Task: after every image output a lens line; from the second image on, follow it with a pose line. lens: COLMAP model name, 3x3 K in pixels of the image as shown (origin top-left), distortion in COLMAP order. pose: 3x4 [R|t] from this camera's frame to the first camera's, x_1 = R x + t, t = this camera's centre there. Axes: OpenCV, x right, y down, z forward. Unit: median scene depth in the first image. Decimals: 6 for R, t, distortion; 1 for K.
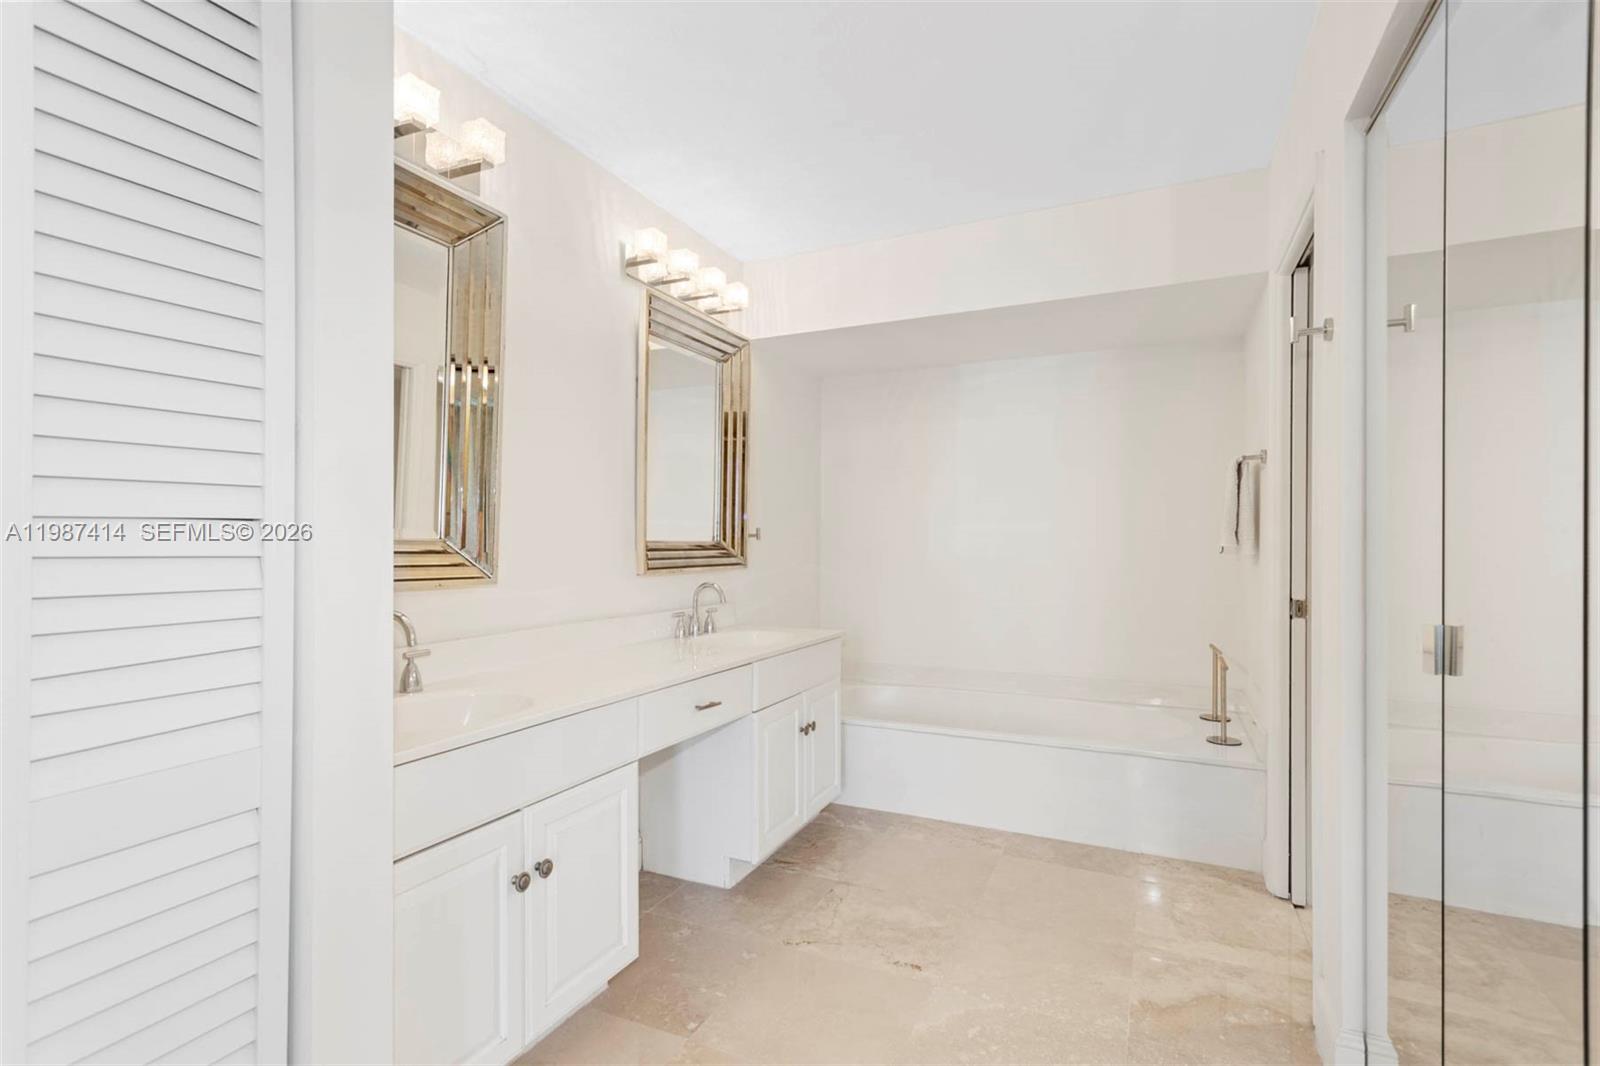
lens RADIAL K [[764.3, 0, 798.4], [0, 764.3, 541.3], [0, 0, 1]] dist [0.008709, 0.000999]
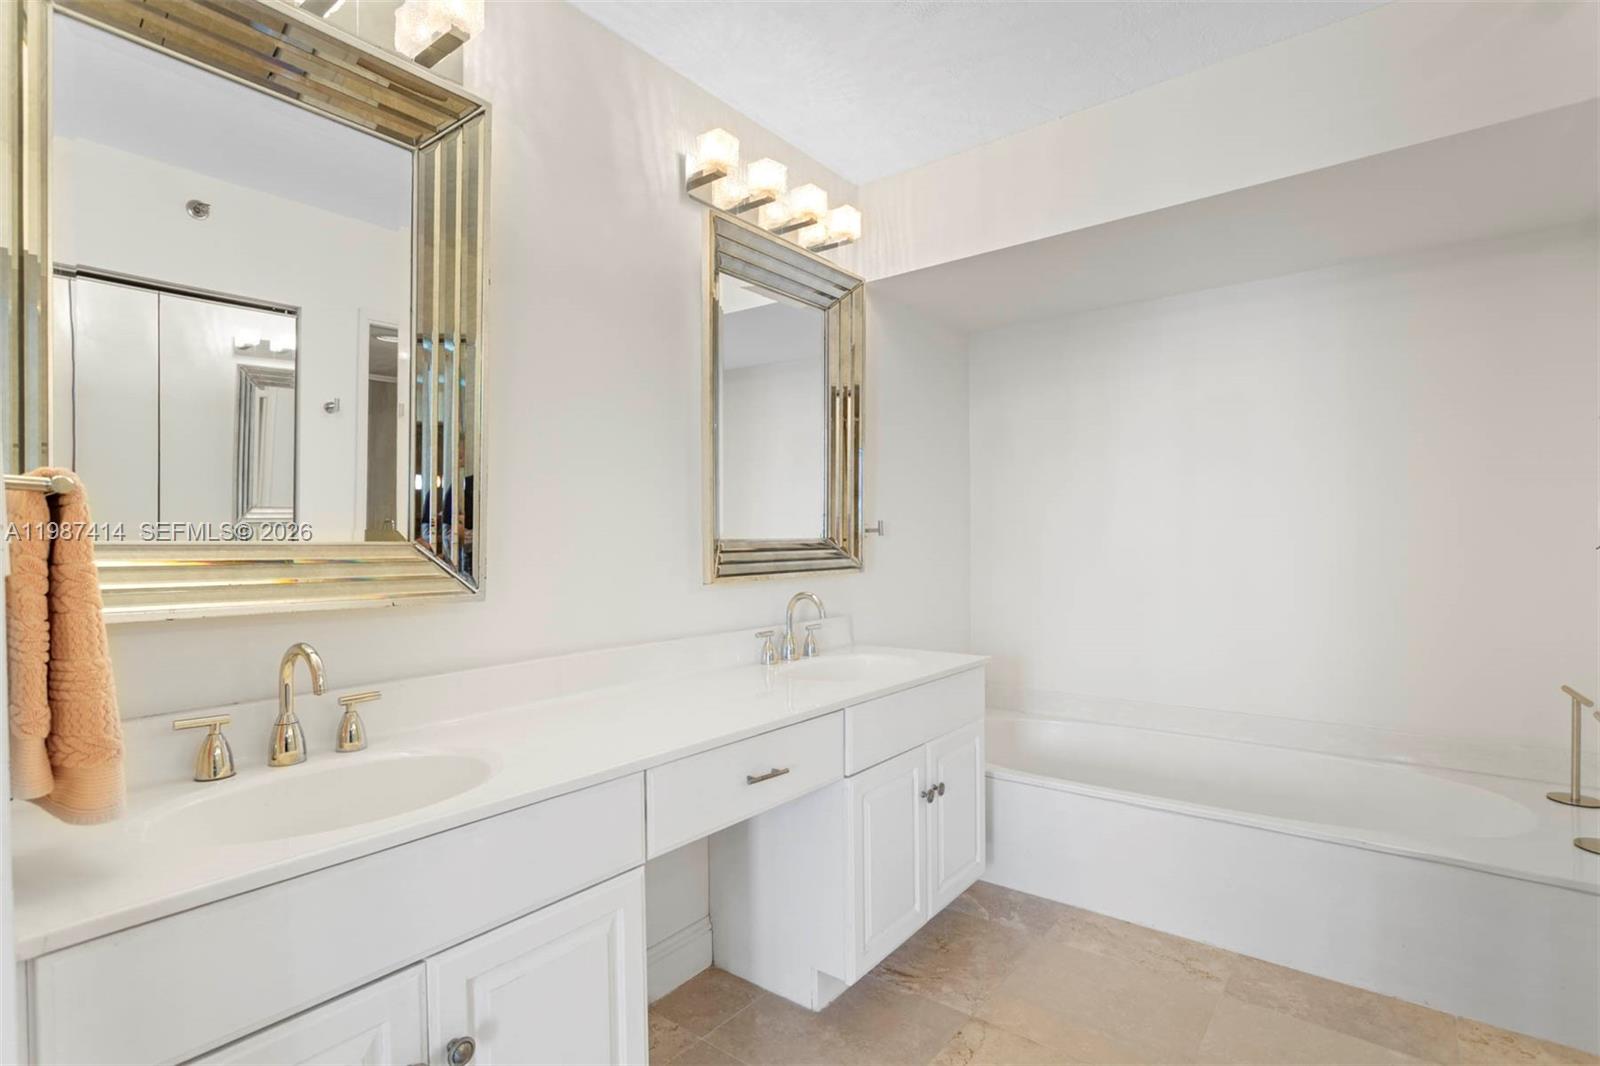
lens RADIAL K [[779.2, 0, 797.3], [0, 779.2, 549.0], [0, 0, 1]] dist [-0.005409, 0.001644]
pose [[0.974805, -0.008527, -0.222895, 0.052517], [0.012352, 0.999799, 0.015772, -0.002317], [0.222715, -0.018128, 0.974715, 0.238242]]
